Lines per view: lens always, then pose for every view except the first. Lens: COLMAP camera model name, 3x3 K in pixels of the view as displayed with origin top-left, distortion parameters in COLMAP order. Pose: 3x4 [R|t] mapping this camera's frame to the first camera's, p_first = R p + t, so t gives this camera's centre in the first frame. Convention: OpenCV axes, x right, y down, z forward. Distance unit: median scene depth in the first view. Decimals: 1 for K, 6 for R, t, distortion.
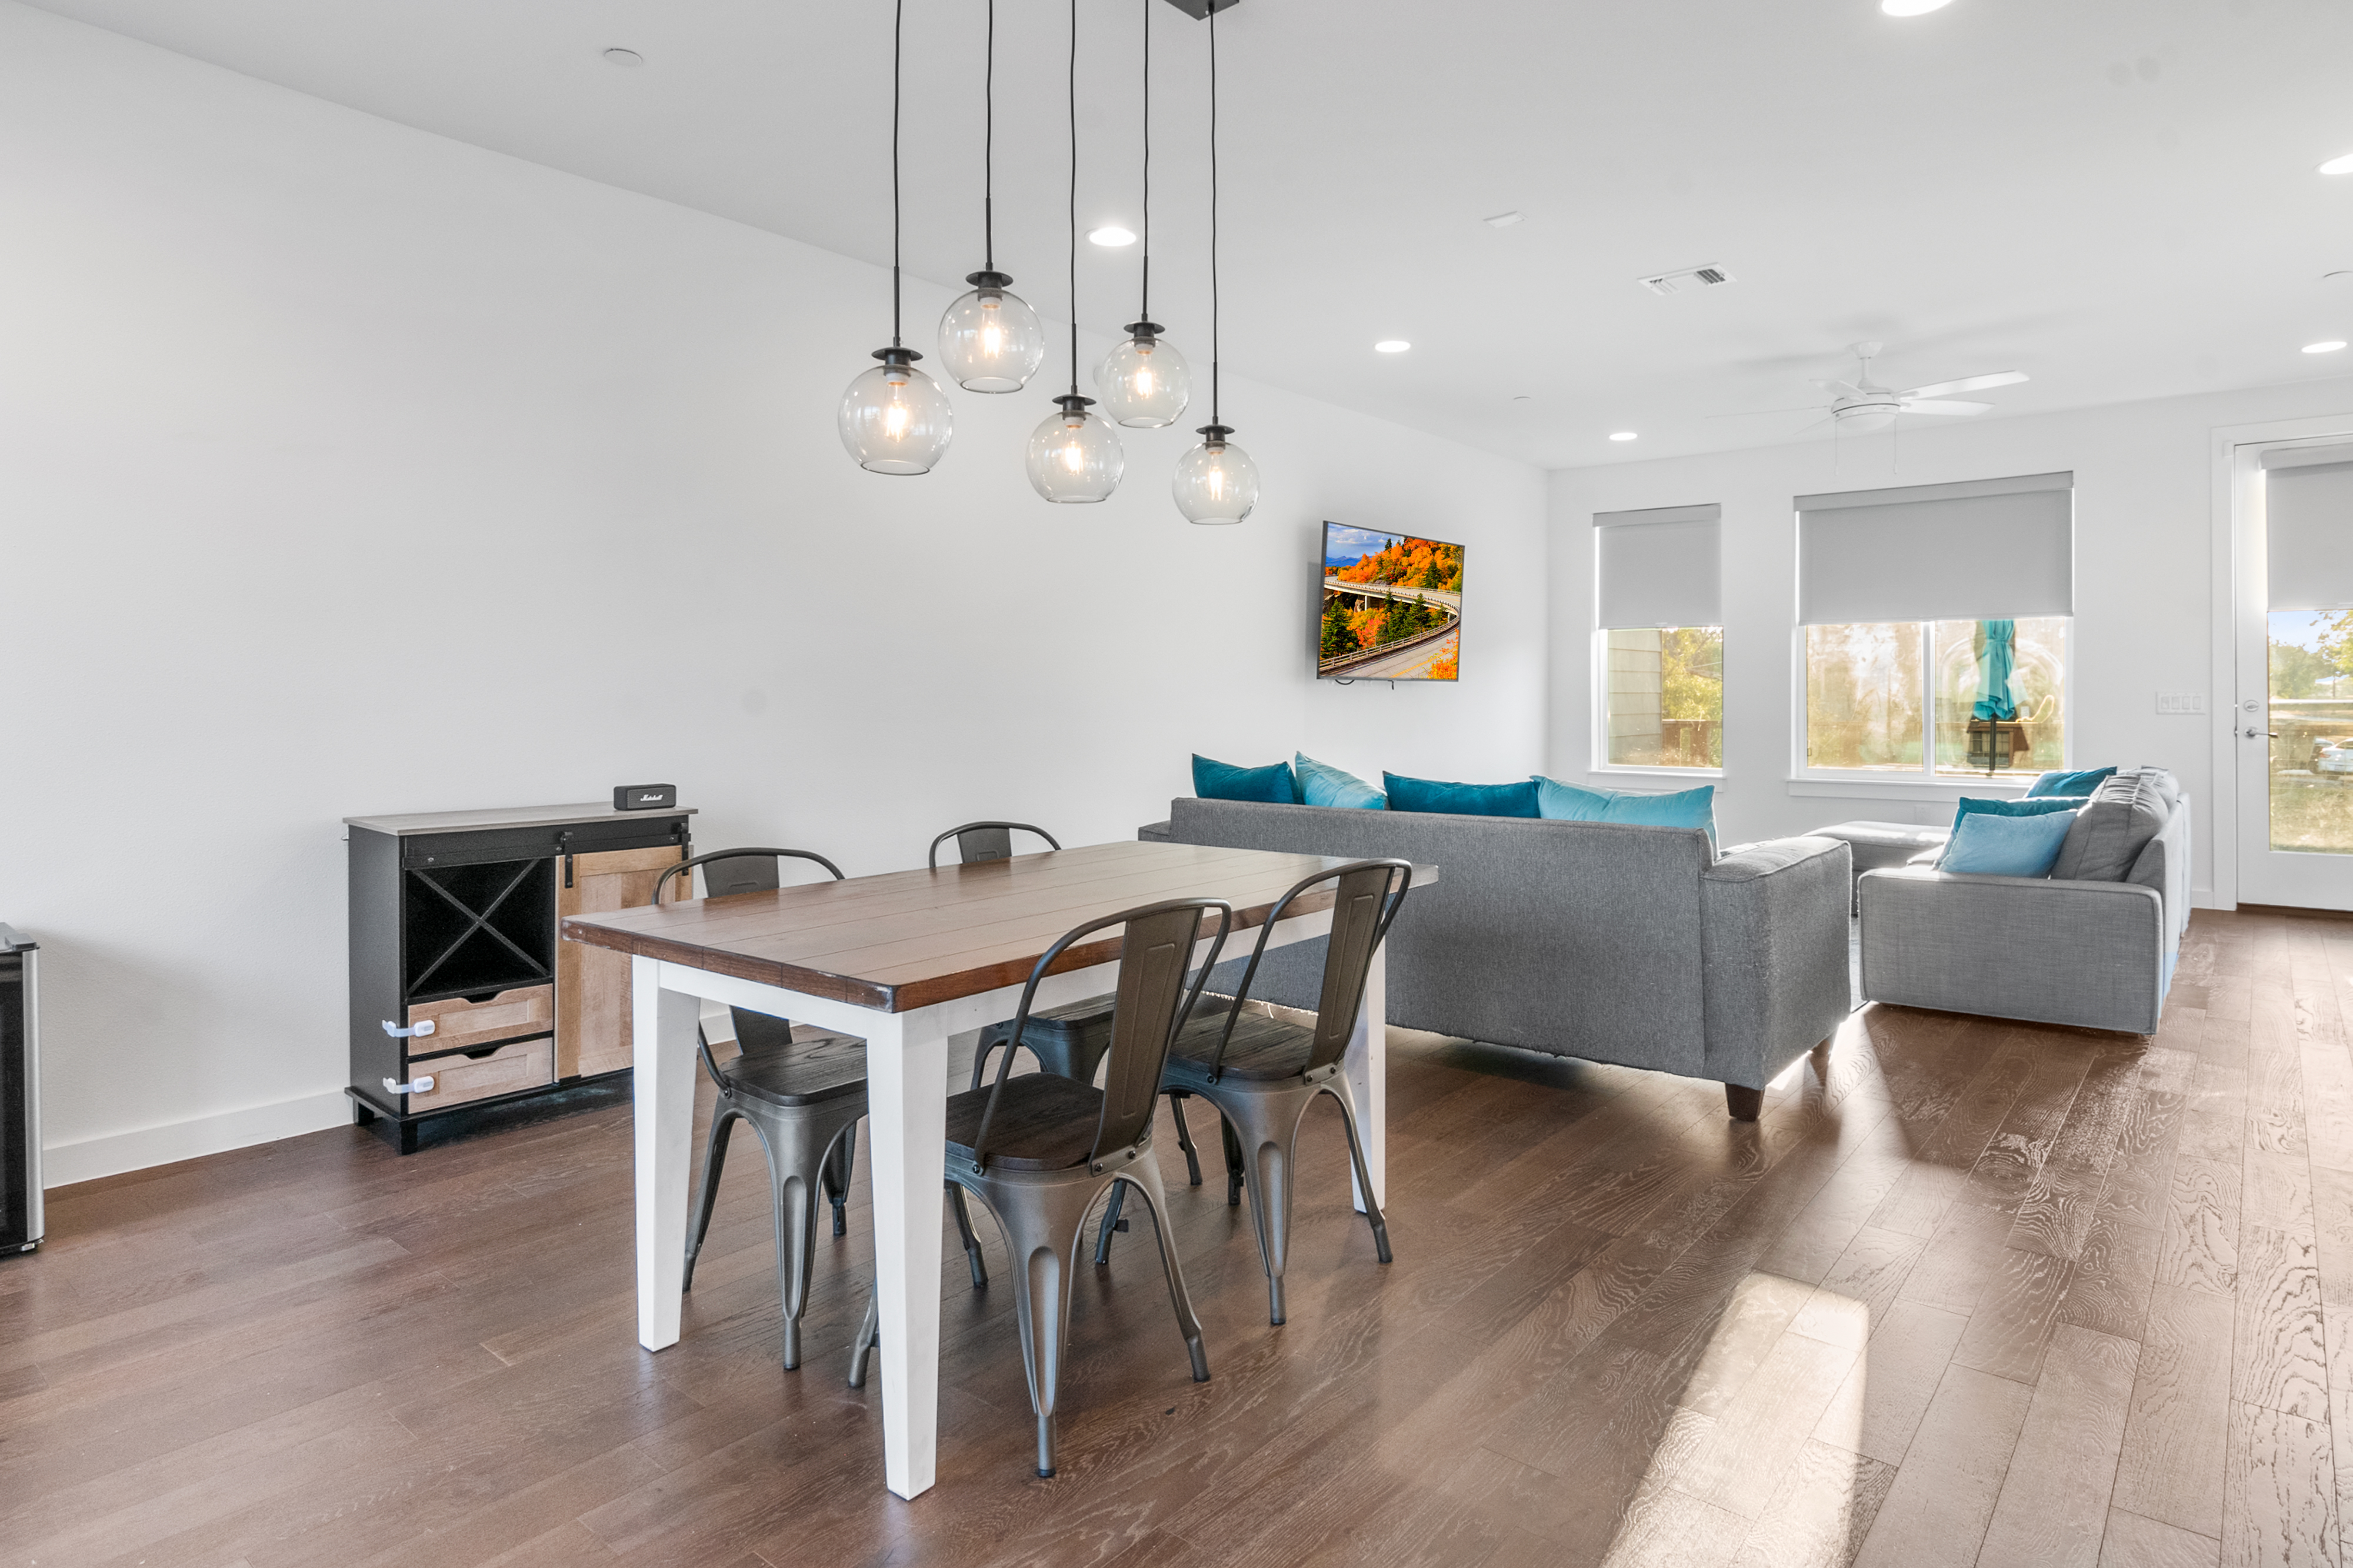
lens RADIAL K [[1306.8, 0, 1183.2], [0, 1306.8, 713.3], [0, 0, 1]] dist [-0.003567, -0.002177]
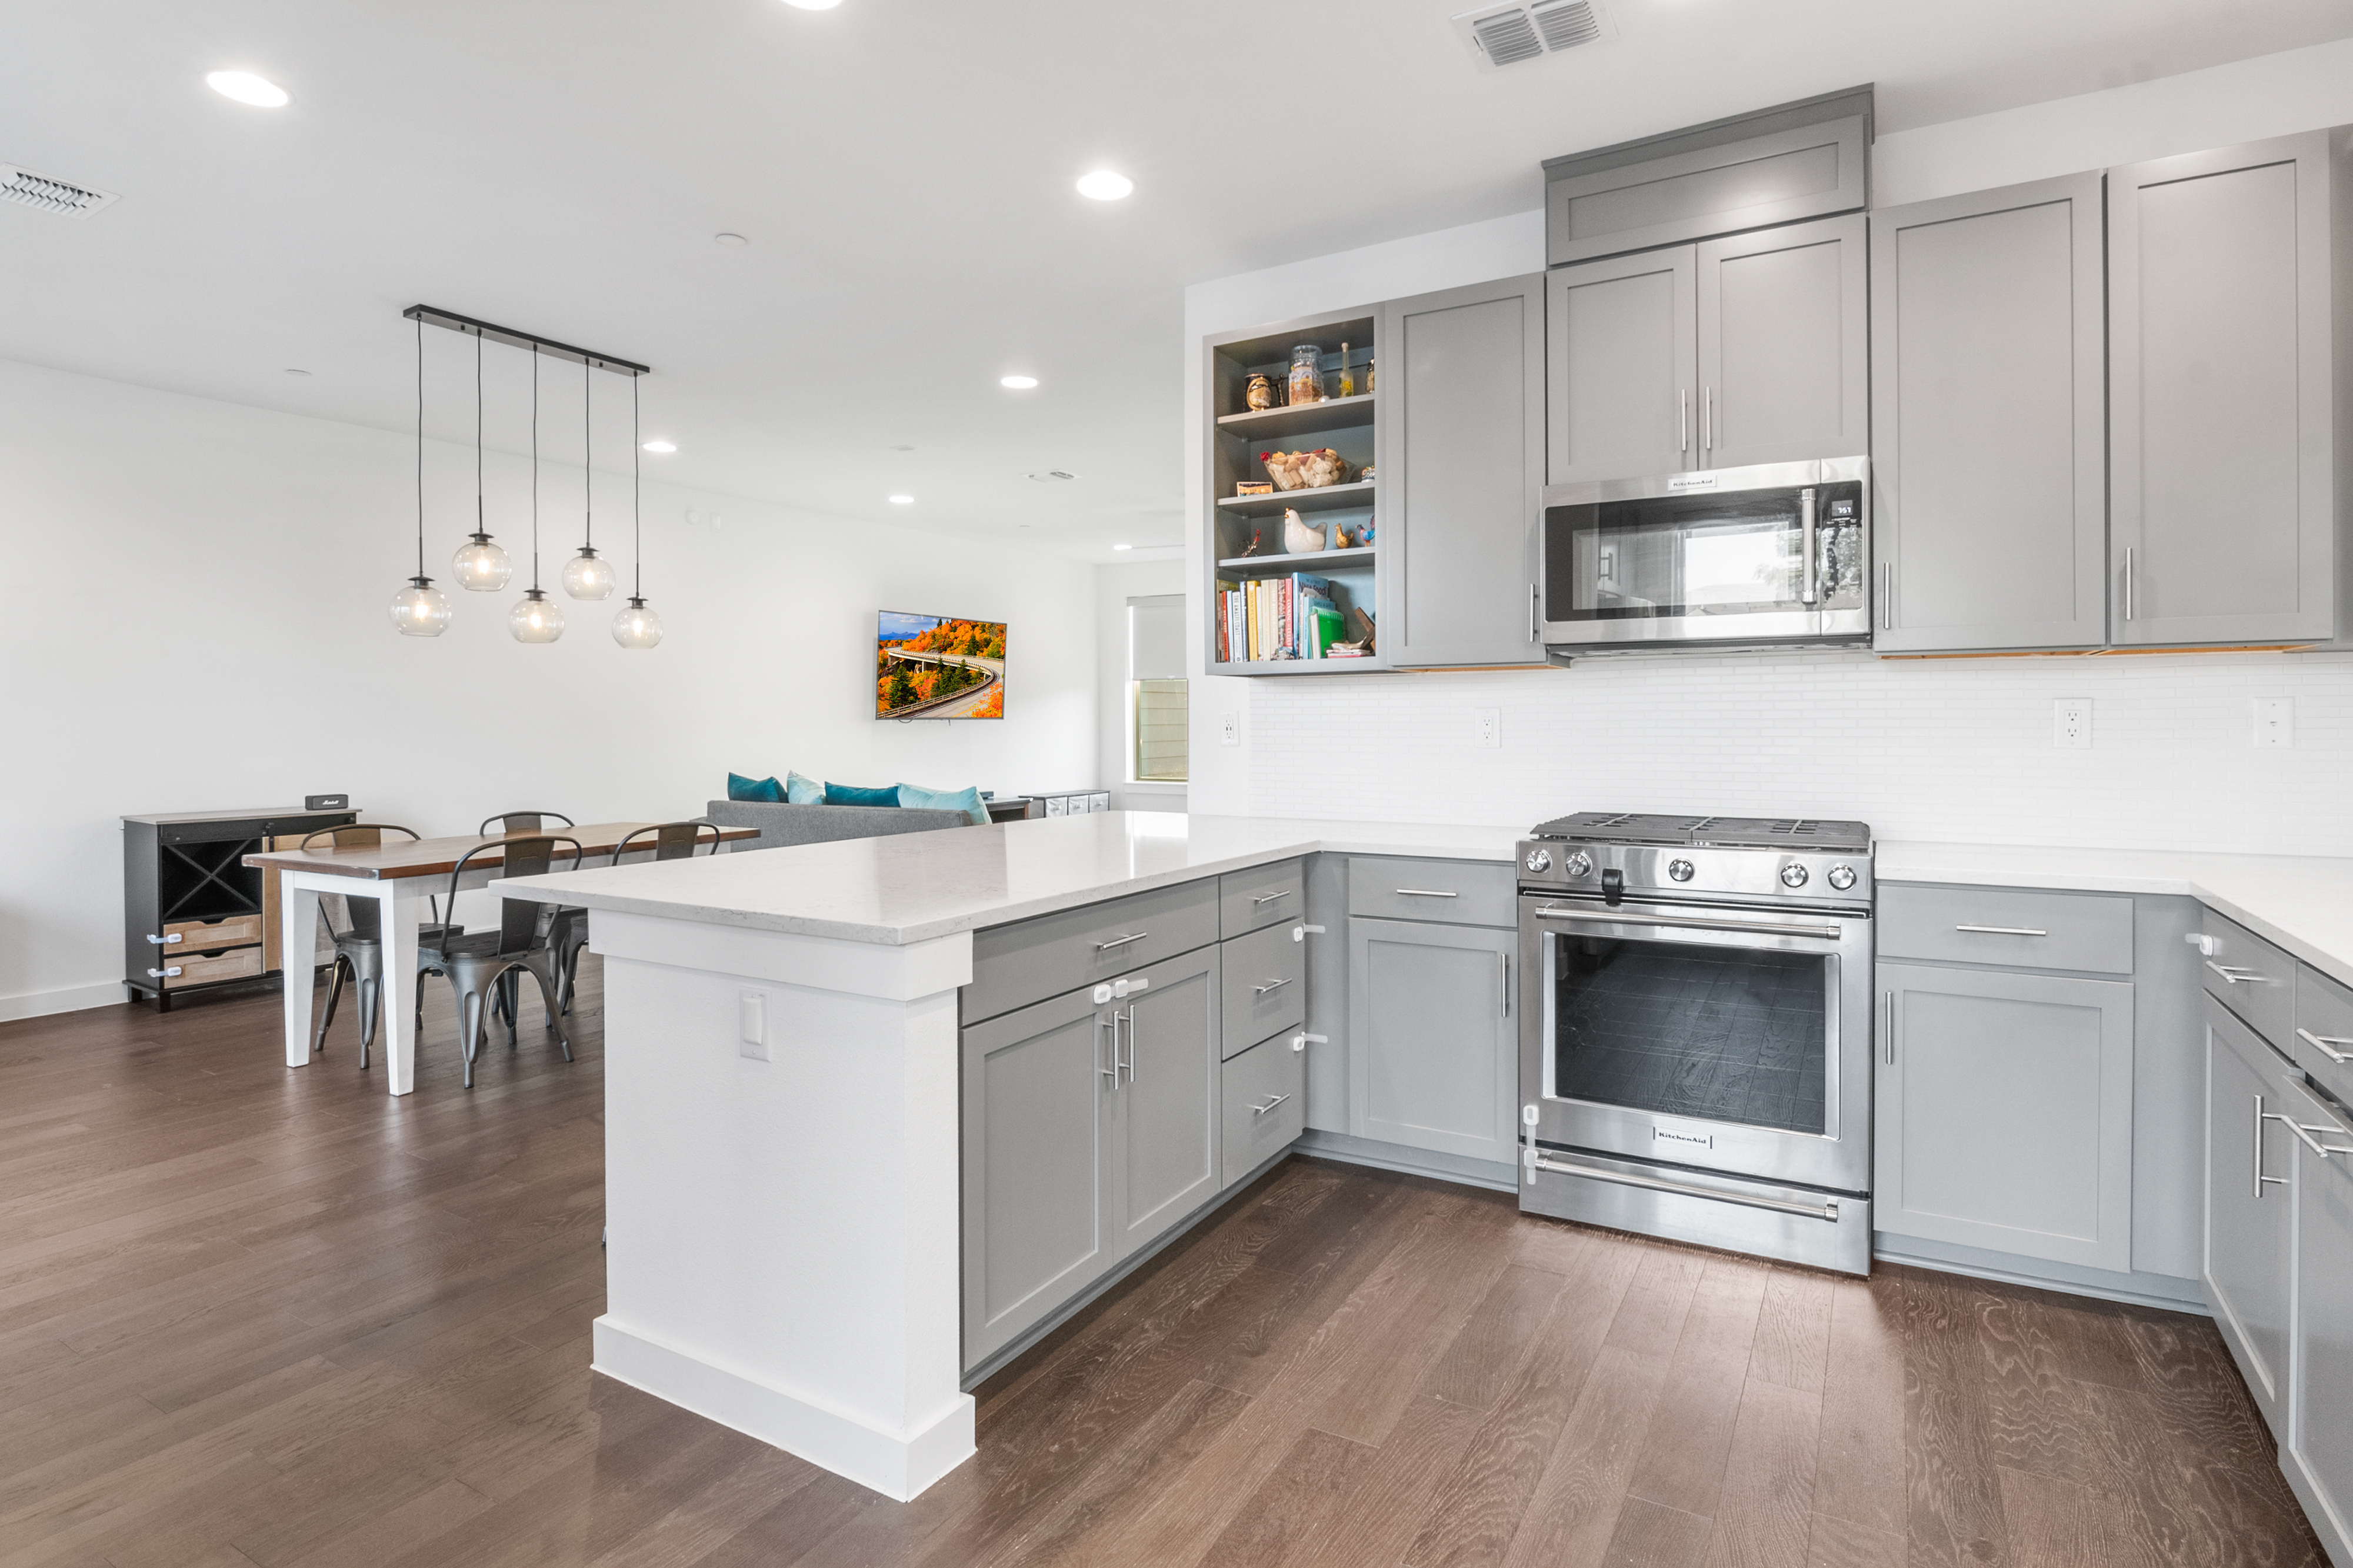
lens RADIAL K [[1202.7, 0, 1184.4], [0, 1202.7, 733.9], [0, 0, 1]] dist [-0.001951, -0.005369]
pose [[0.987443, -0.005848, 0.157867, 0.448670], [0.006149, 0.999980, -0.001422, -0.013461], [-0.157856, 0.002375, 0.987459, -0.710877]]
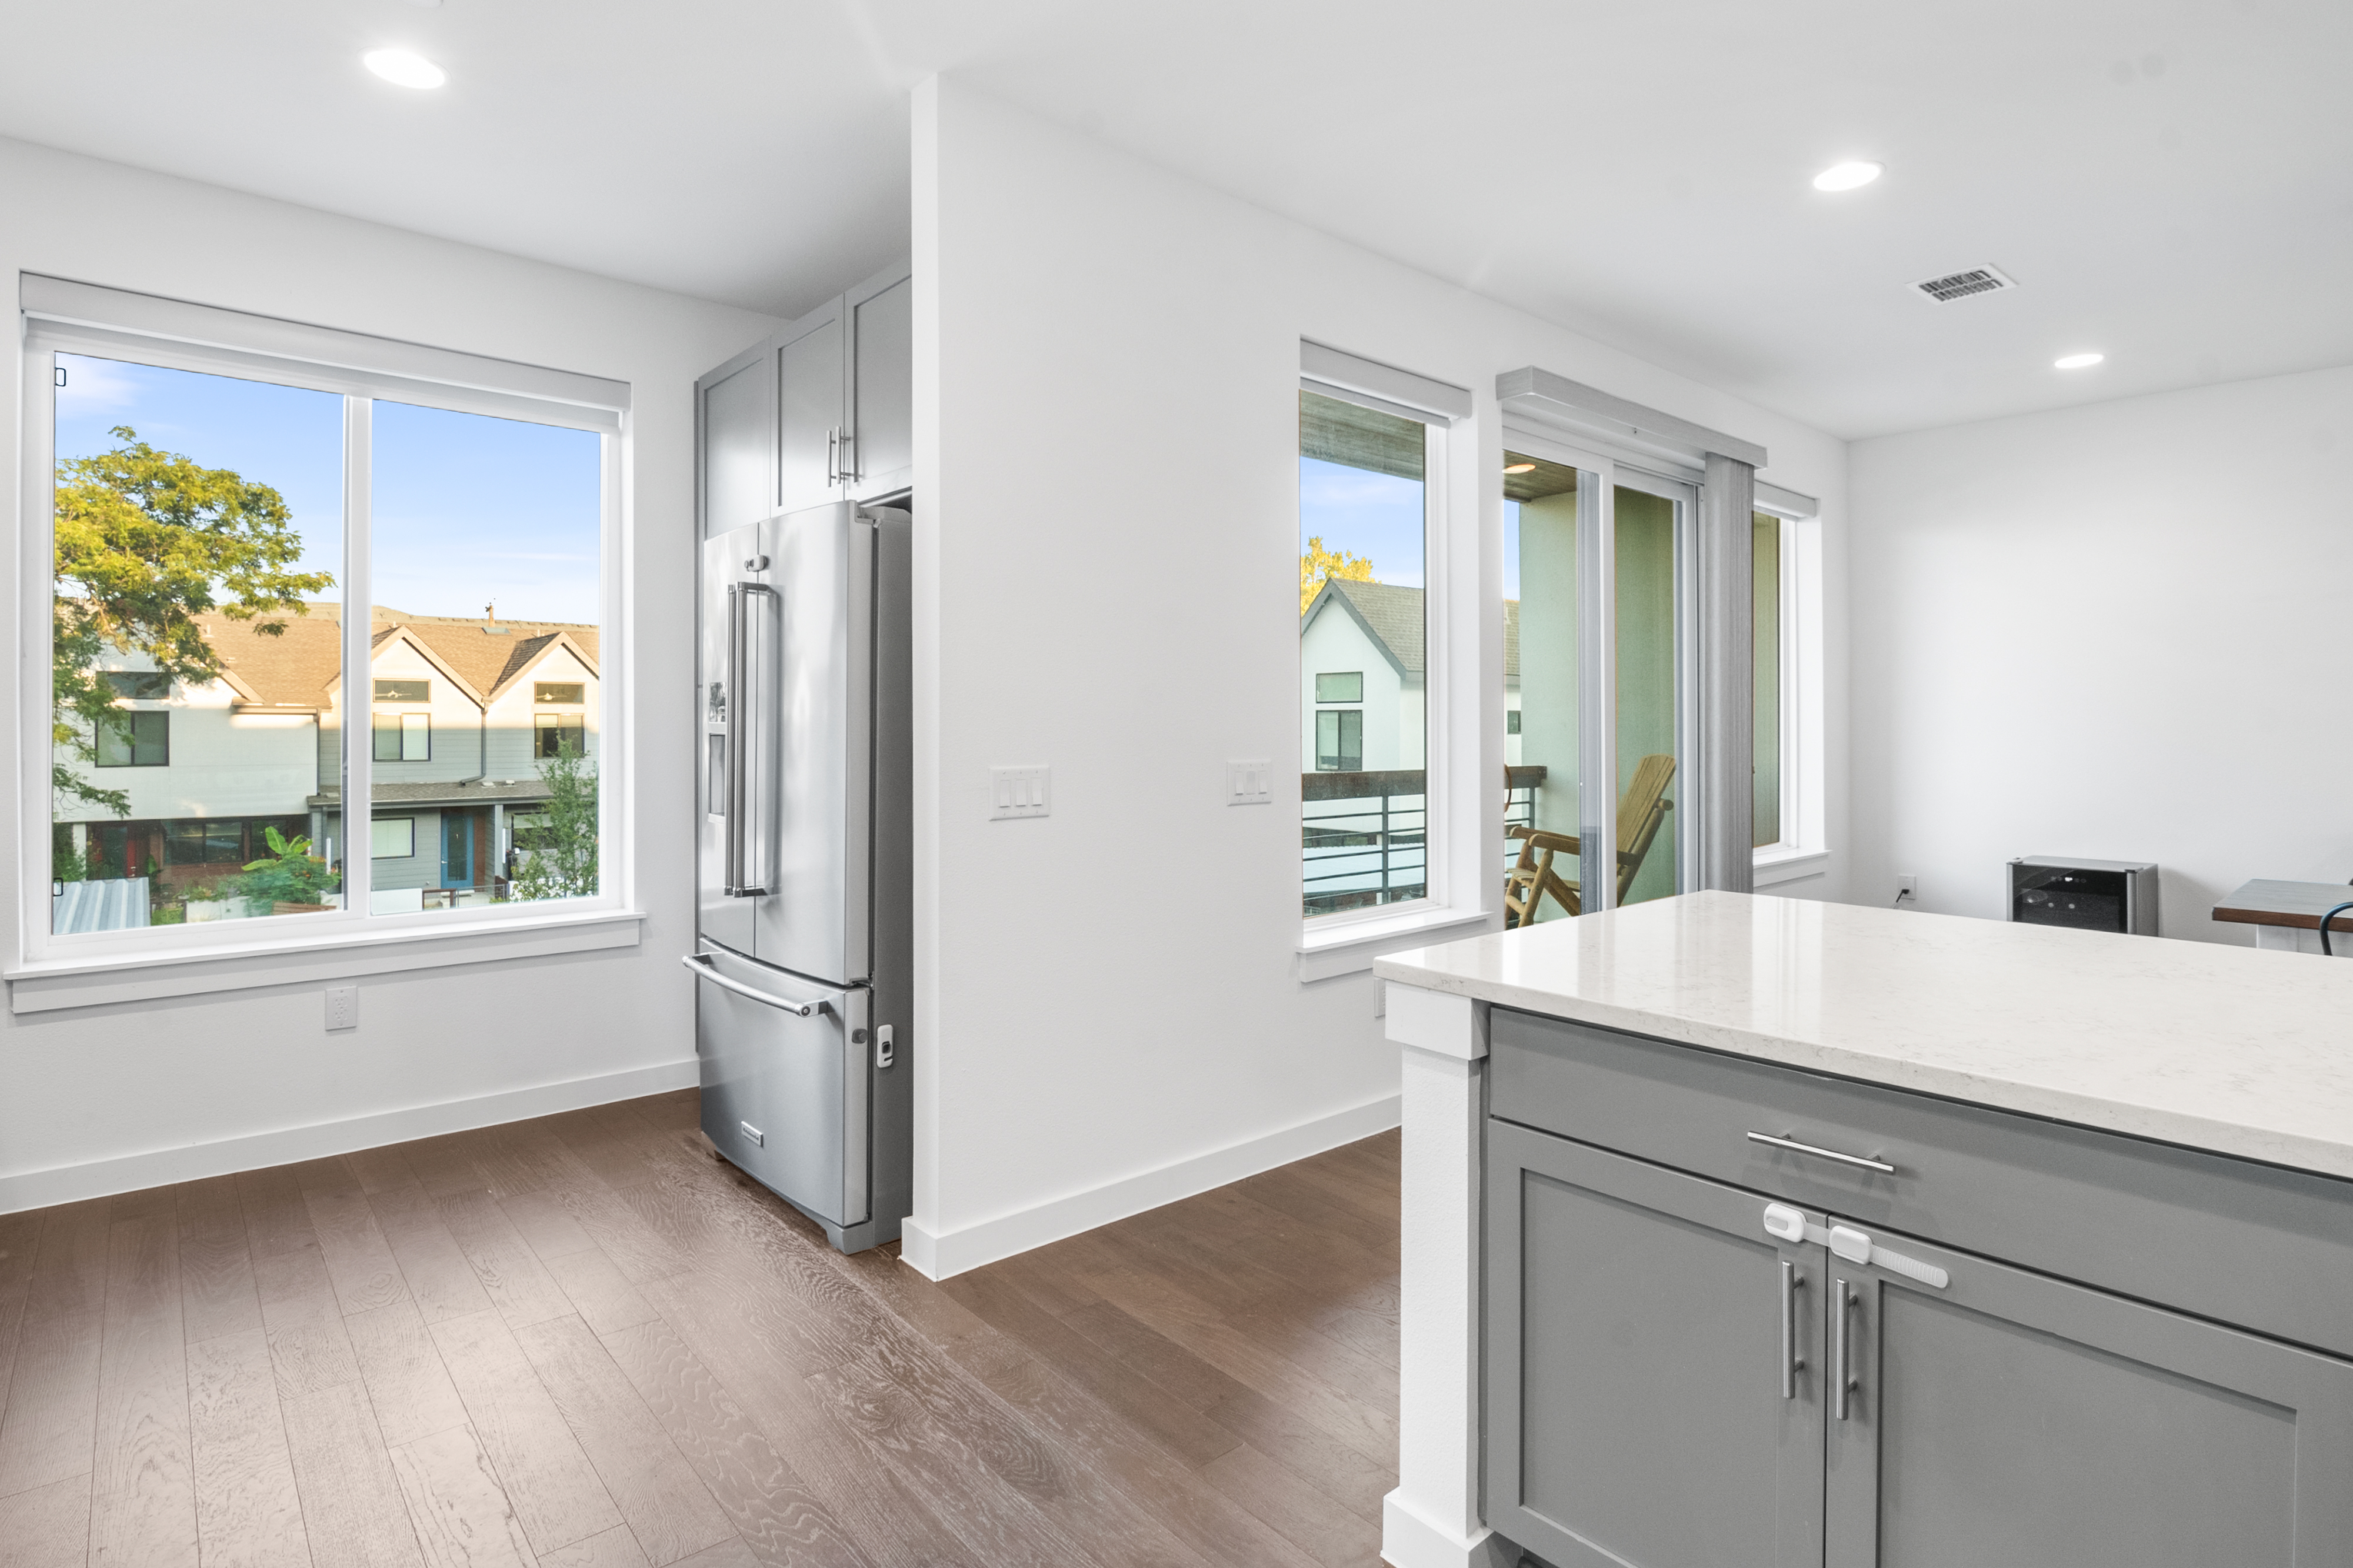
lens RADIAL K [[1188.4, 0, 1180.5], [0, 1188.4, 722.4], [0, 0, 1]] dist [-0.013504, -0.002753]
pose [[-0.147586, -0.000561, -0.989049, 0.936867], [-0.013337, 0.999910, 0.001423, -0.031556], [0.988959, 0.013401, -0.147580, -0.161489]]
